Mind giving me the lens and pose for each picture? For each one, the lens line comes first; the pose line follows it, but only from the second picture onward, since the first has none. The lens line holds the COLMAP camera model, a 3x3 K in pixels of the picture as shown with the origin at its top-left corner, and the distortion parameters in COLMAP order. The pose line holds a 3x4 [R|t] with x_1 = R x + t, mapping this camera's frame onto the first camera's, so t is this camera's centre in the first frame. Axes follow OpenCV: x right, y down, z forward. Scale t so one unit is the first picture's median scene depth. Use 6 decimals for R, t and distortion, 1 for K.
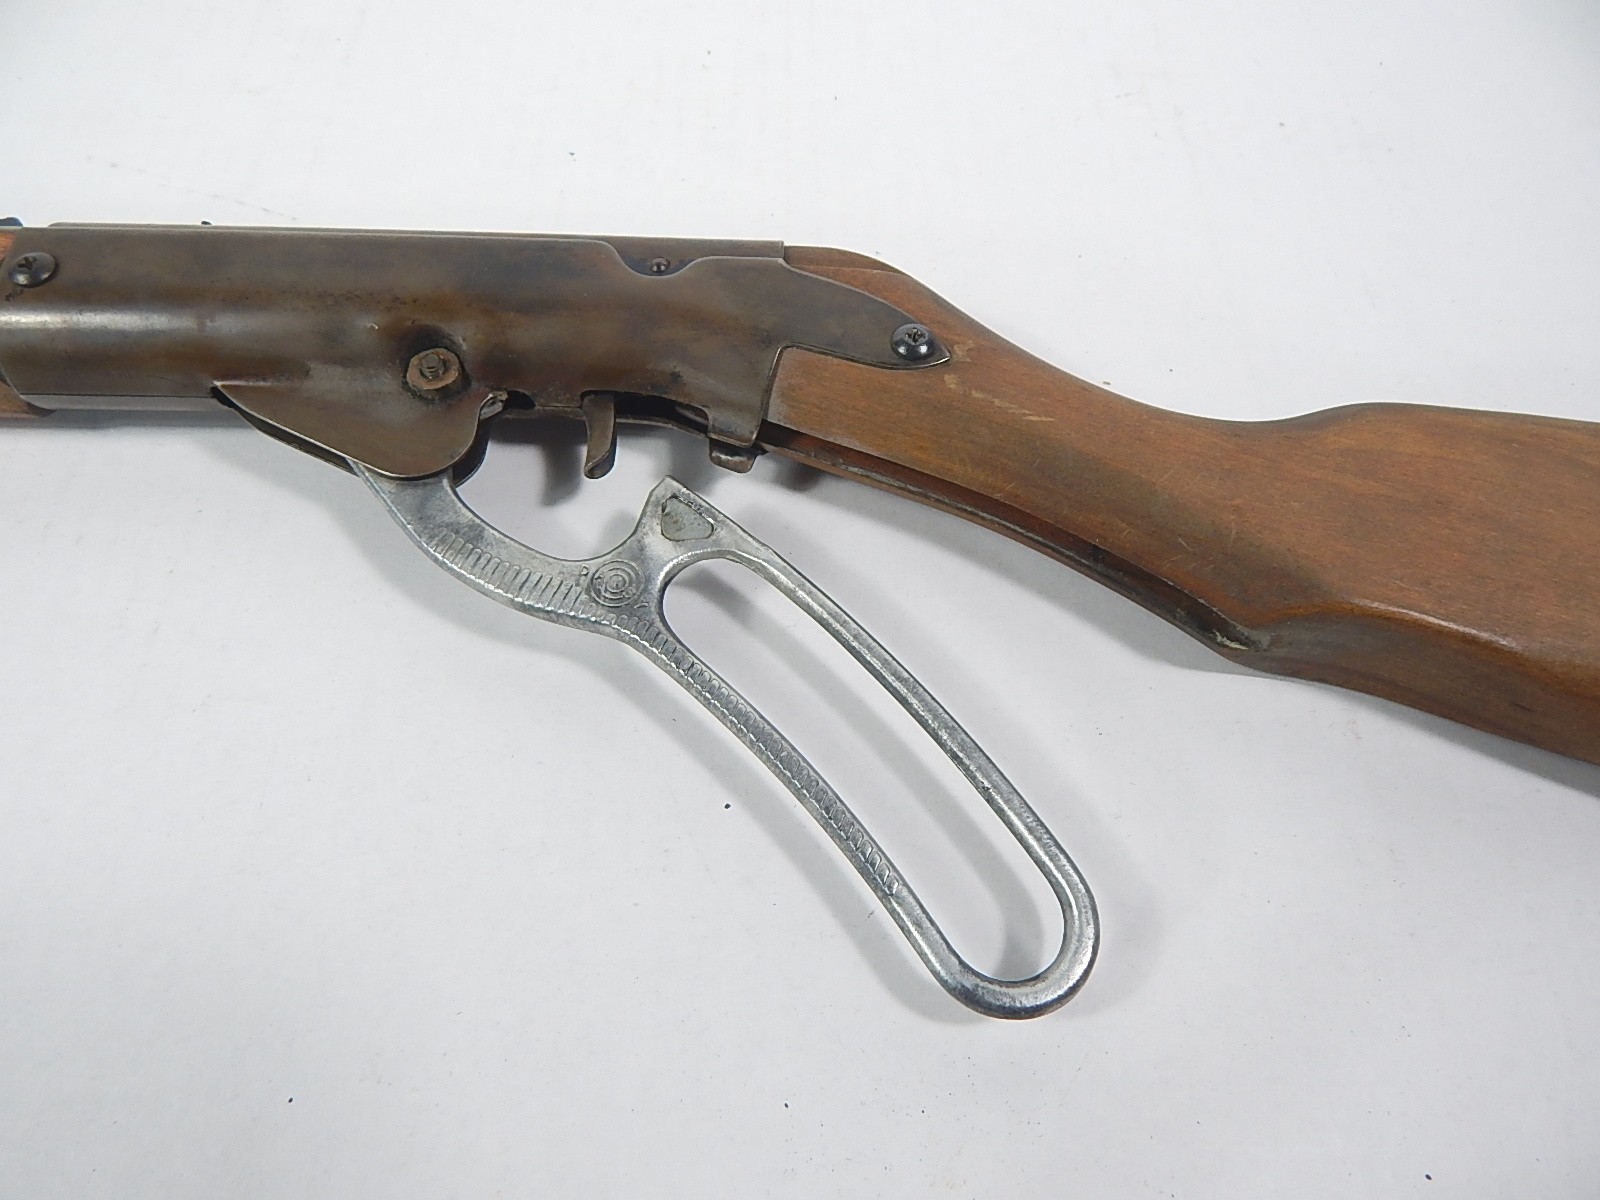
lens RADIAL K [[1045.1, 0, 801.9], [0, 1045.1, 595.3], [0, 0, 1]] dist [-0.006154, 0.009269]
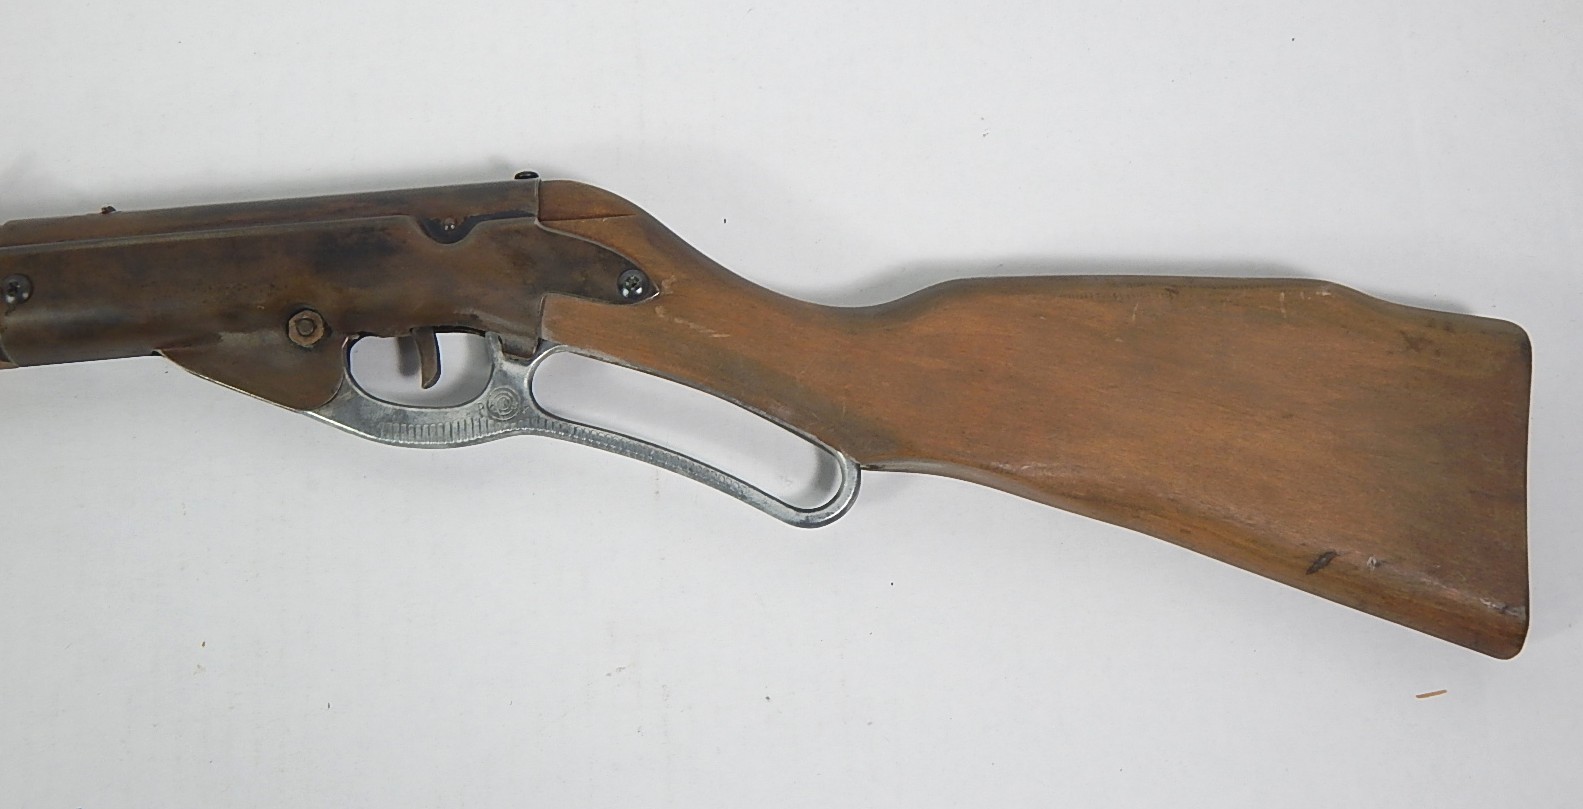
lens RADIAL K [[1841.4, 0, 793.8], [0, 1841.4, 403.8], [0, 0, 1]] dist [0.018422, 0.000000]
pose [[0.995348, -0.096082, -0.007097, 0.336115], [0.093456, 0.944996, 0.313445, -0.879266], [-0.023410, -0.312650, 0.949580, -1.513910]]
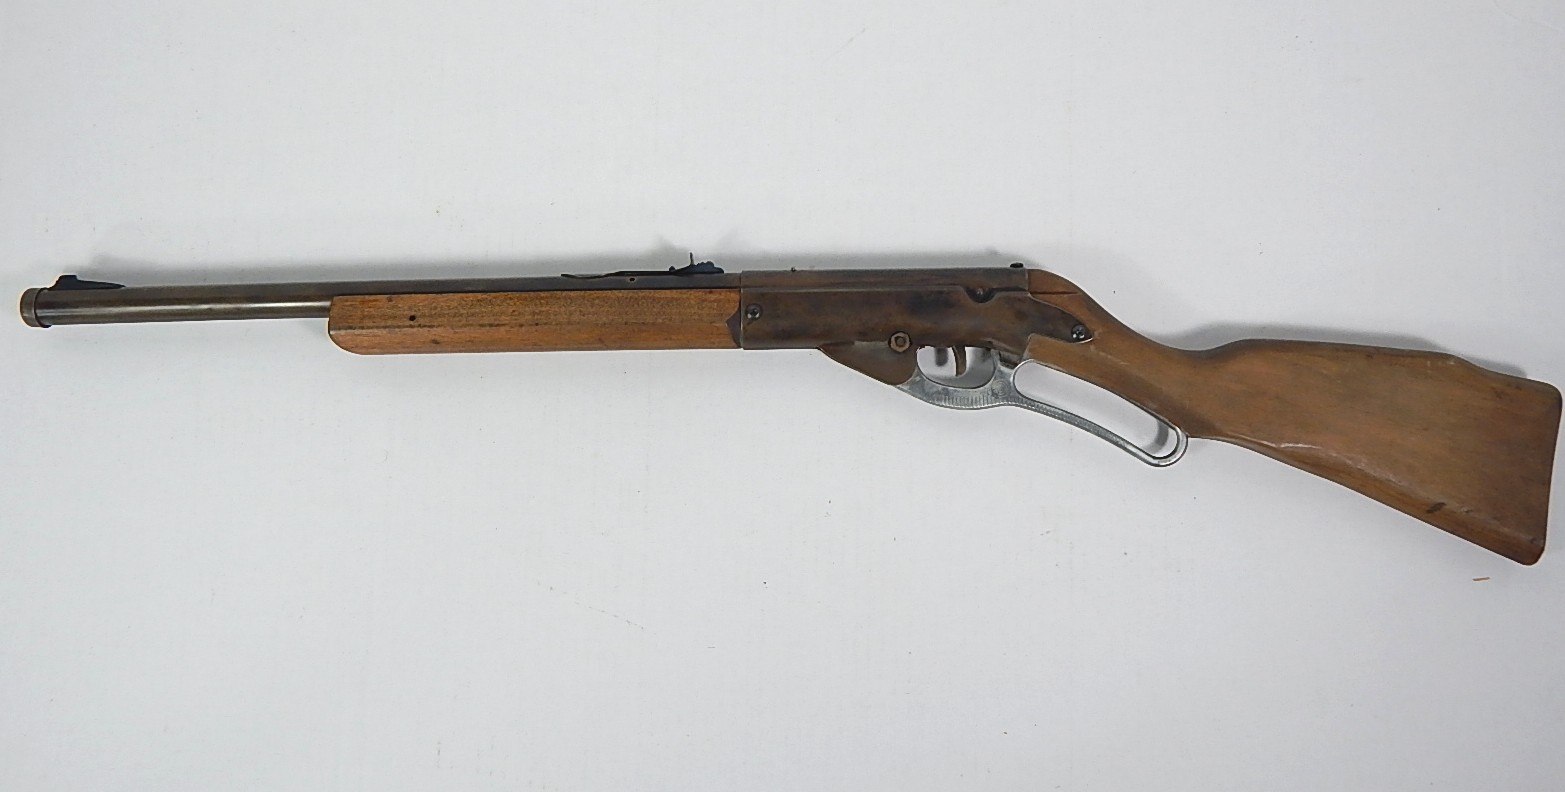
lens RADIAL K [[1374.5, 0, 771.9], [0, 1374.5, 399.6], [0, 0, 1]] dist [0.007632, 0.007302]
pose [[0.998431, -0.019617, -0.052449, -0.516523], [0.039495, 0.910686, 0.411206, -1.610881], [0.039698, -0.412632, 0.910032, -2.401736]]
